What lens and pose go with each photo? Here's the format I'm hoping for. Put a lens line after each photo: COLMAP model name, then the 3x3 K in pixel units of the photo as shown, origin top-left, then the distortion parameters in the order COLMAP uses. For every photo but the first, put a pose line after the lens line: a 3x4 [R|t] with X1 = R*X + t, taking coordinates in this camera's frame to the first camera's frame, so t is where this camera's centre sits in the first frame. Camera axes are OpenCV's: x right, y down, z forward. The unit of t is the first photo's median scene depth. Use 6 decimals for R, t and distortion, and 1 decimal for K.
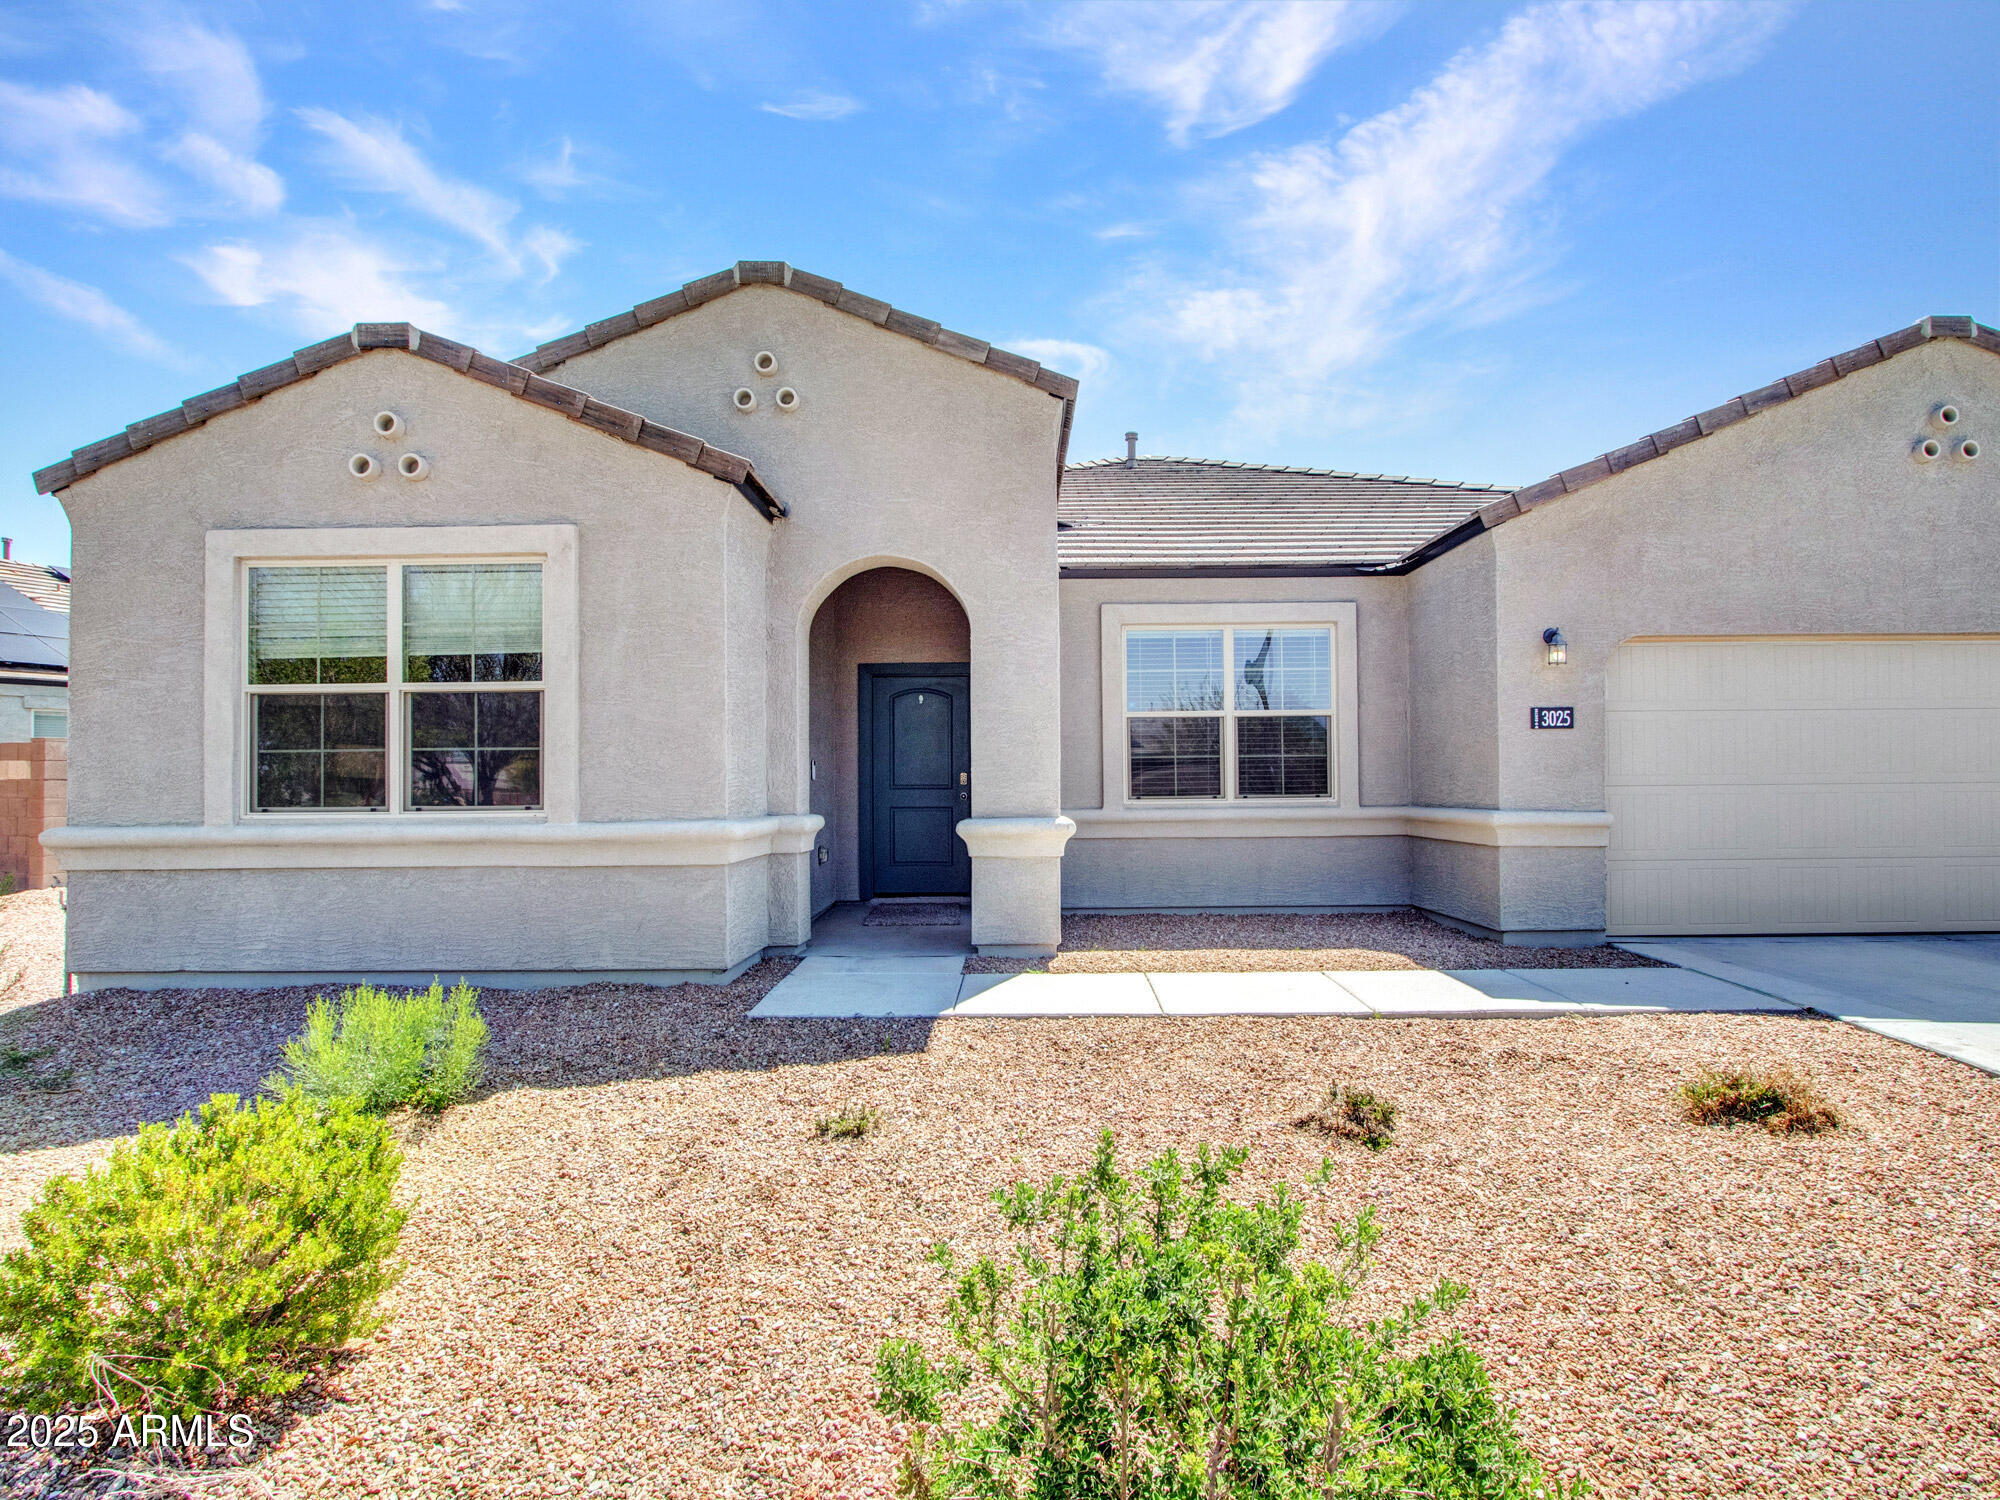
lens RADIAL K [[1058.7, 0, 1004.3], [0, 1058.7, 759.2], [0, 0, 1]] dist [-0.016402, 0.001536]
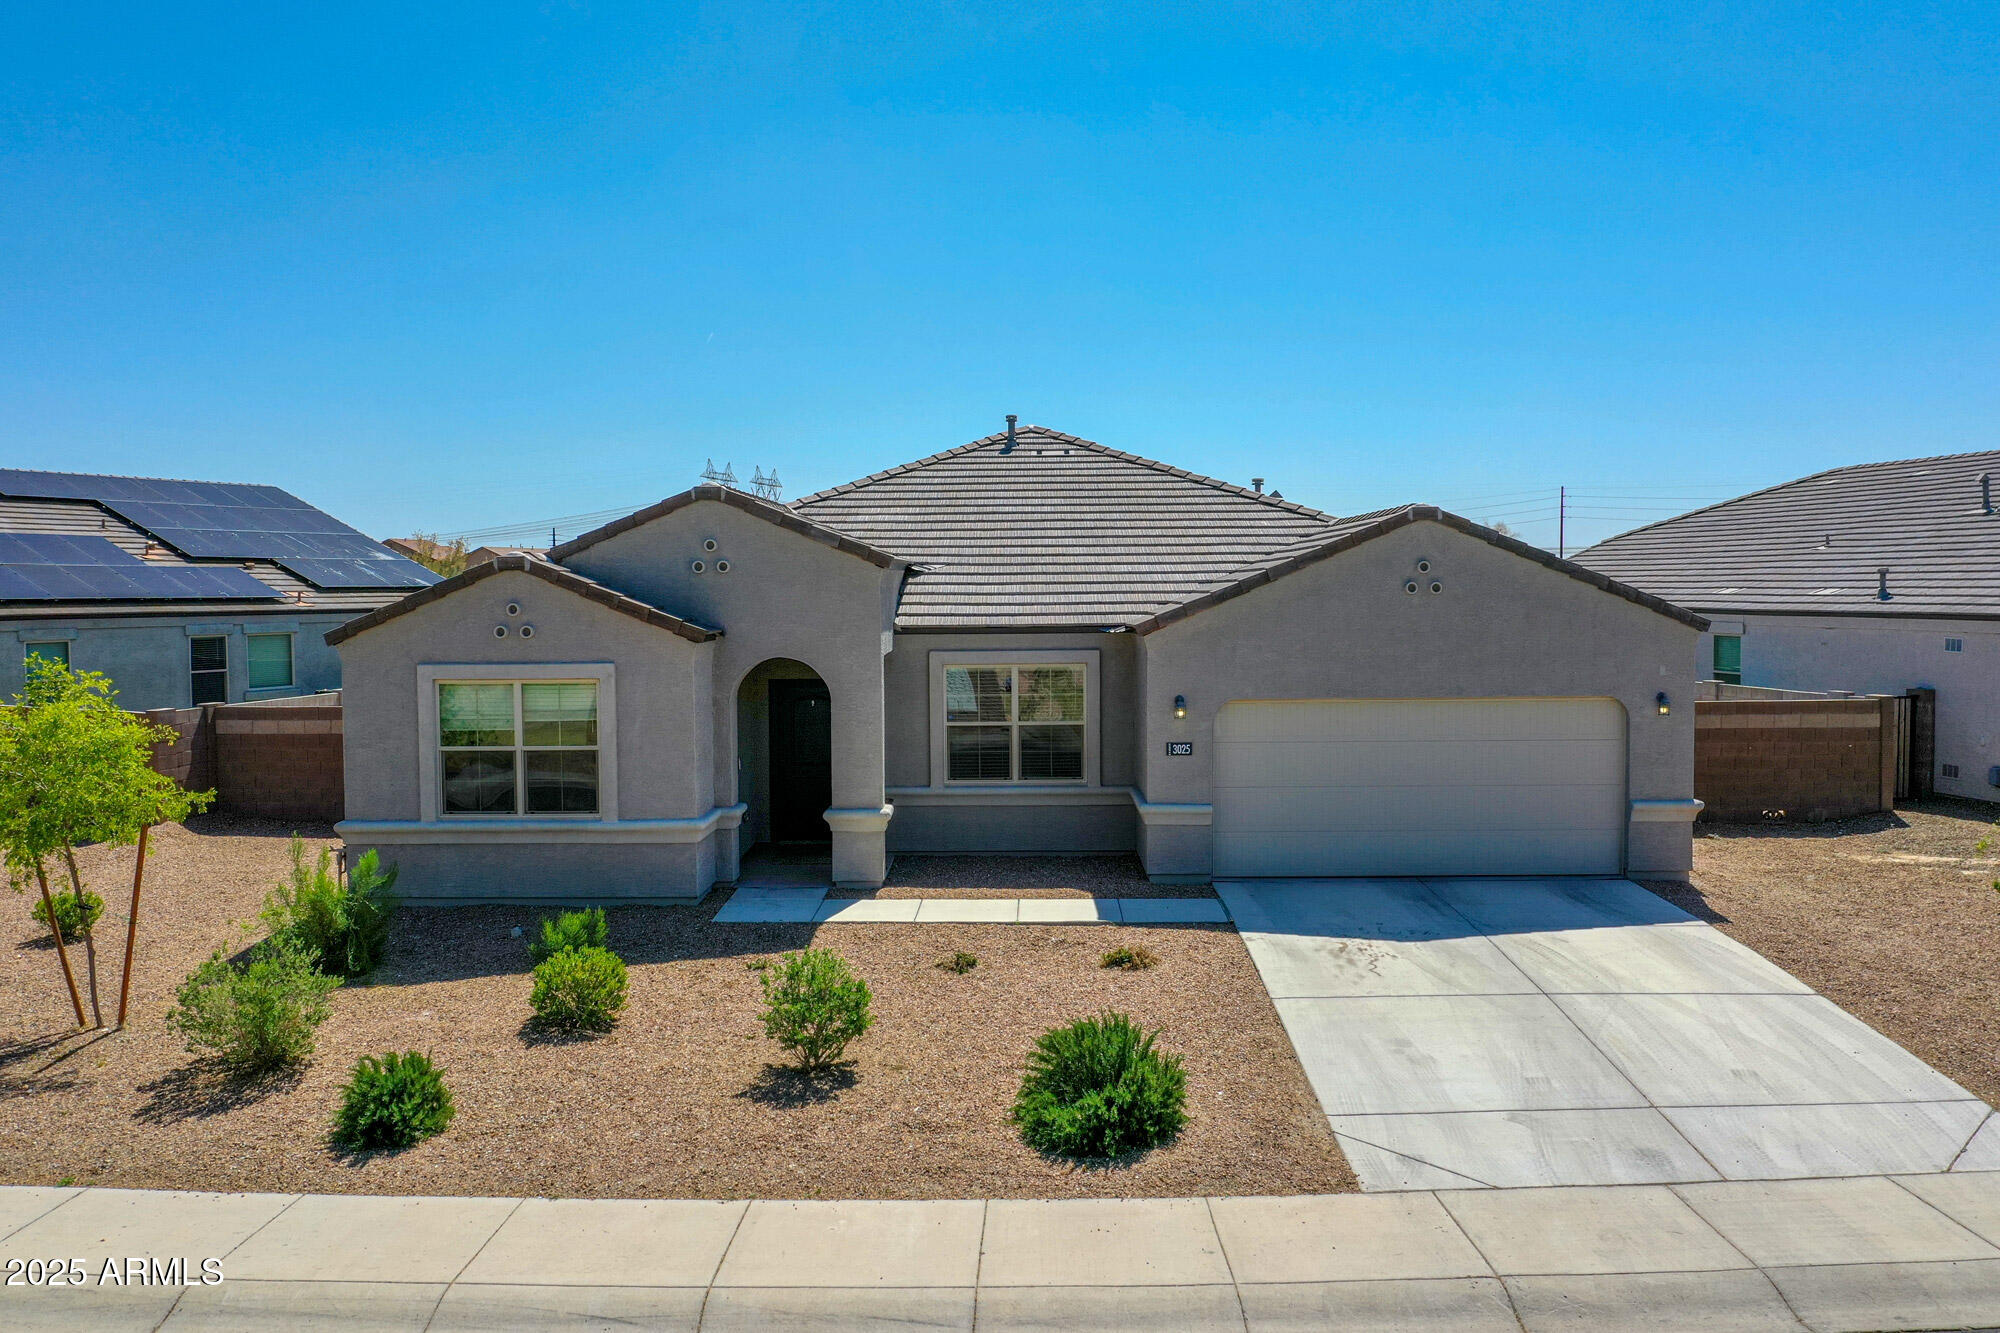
lens RADIAL K [[1569.2, 0, 994.0], [0, 1569.2, 631.7], [0, 0, 1]] dist [-0.021846, 0.004338]
pose [[0.999907, 0.002065, -0.013450, 0.269989], [-0.001329, 0.998514, 0.054473, -0.377232], [0.013543, -0.054450, 0.998425, -1.553493]]
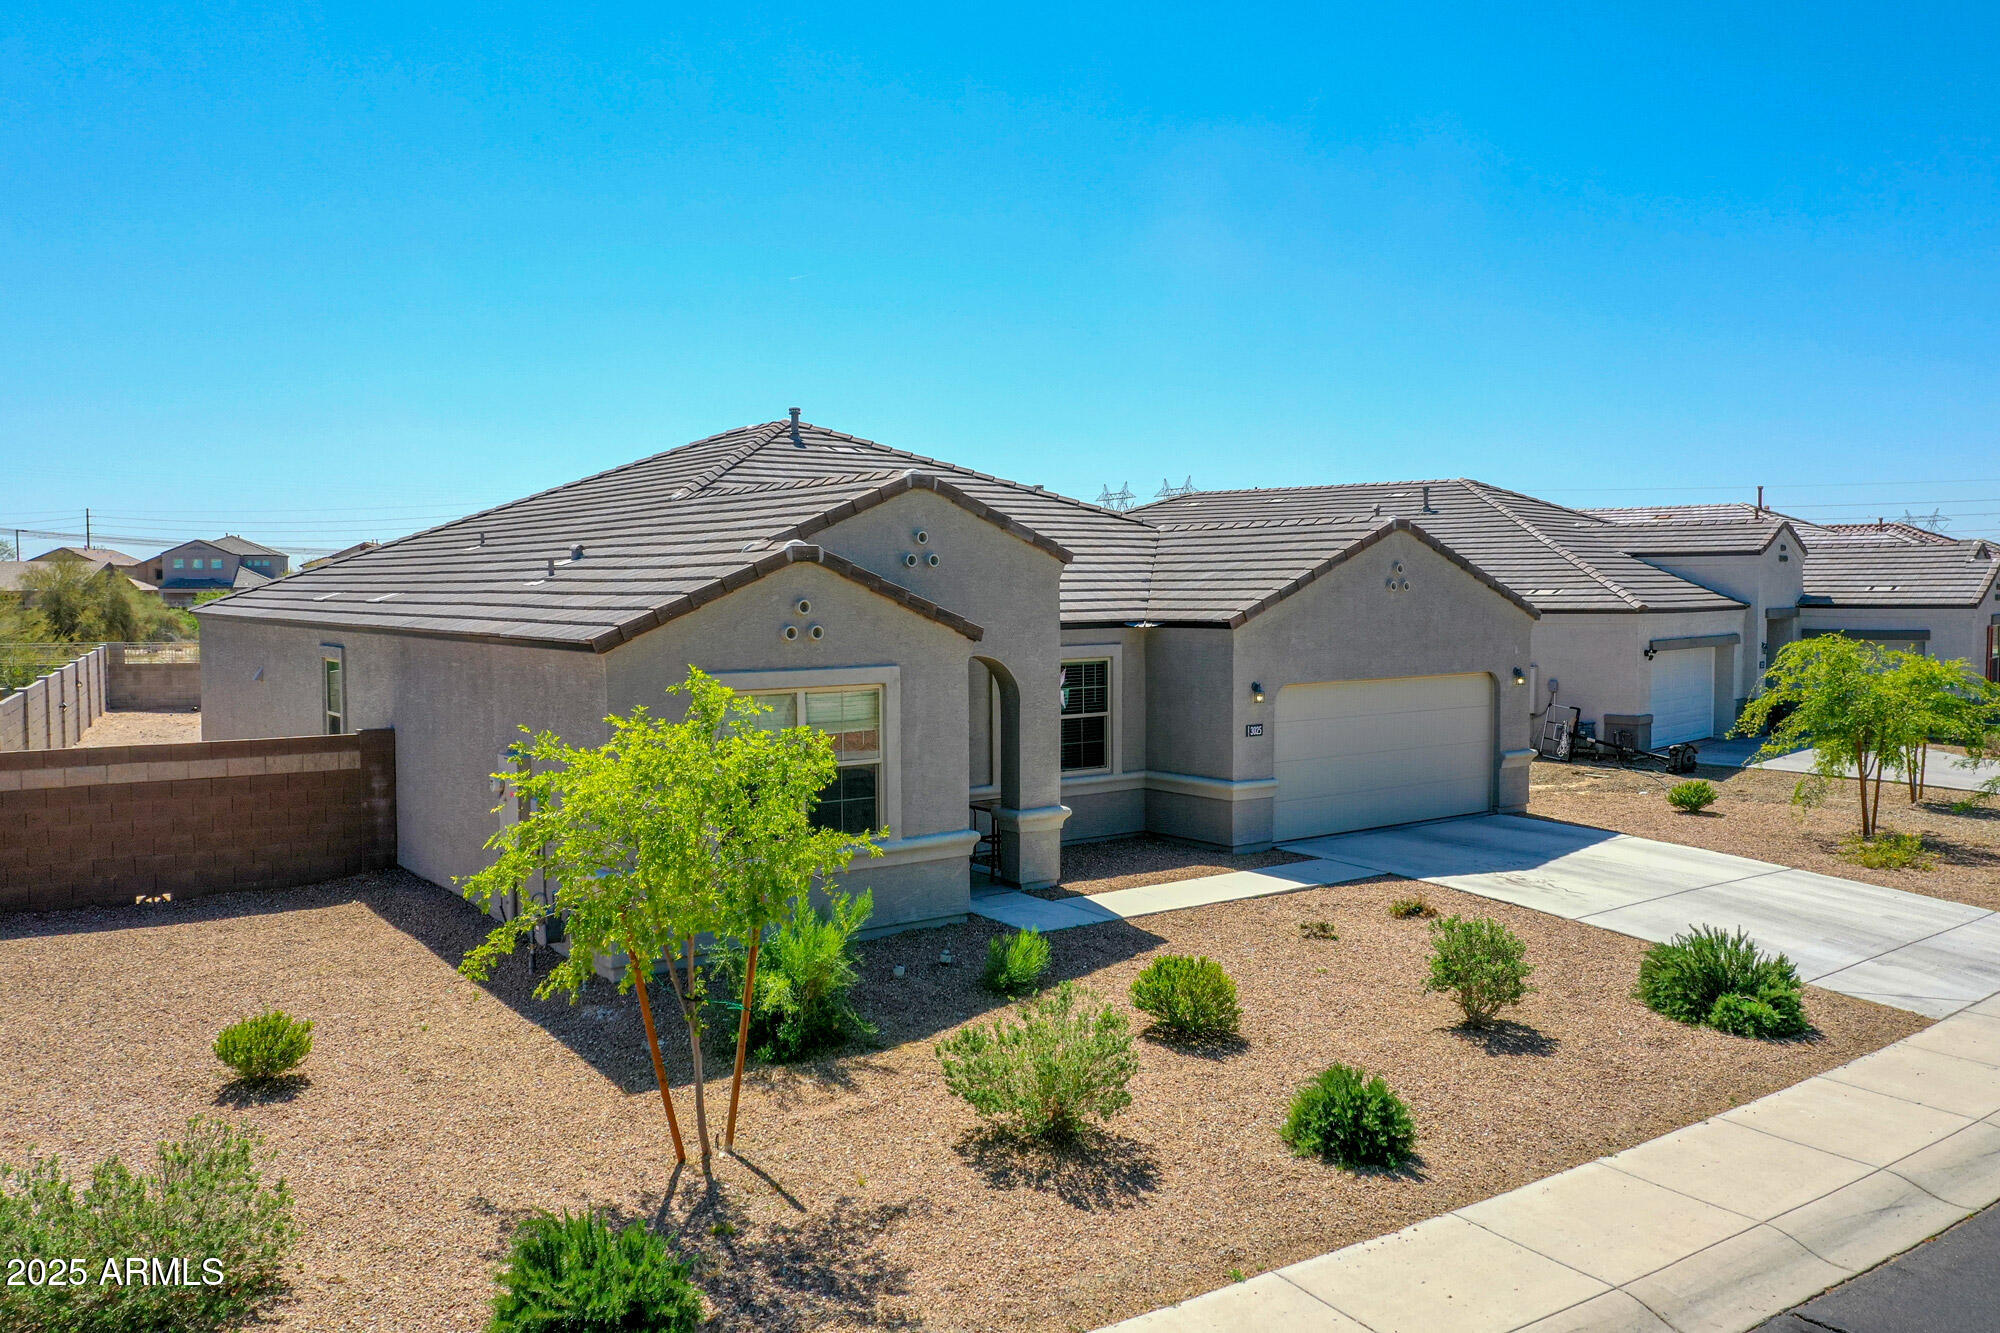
lens RADIAL K [[1569.2, 0, 994.0], [0, 1569.2, 631.7], [0, 0, 1]] dist [-0.021846, 0.004338]
pose [[0.801348, -0.012418, 0.598069, -1.569232], [-0.017790, 0.998848, 0.044576, -0.343228], [-0.597933, -0.046361, 0.800204, -0.974562]]
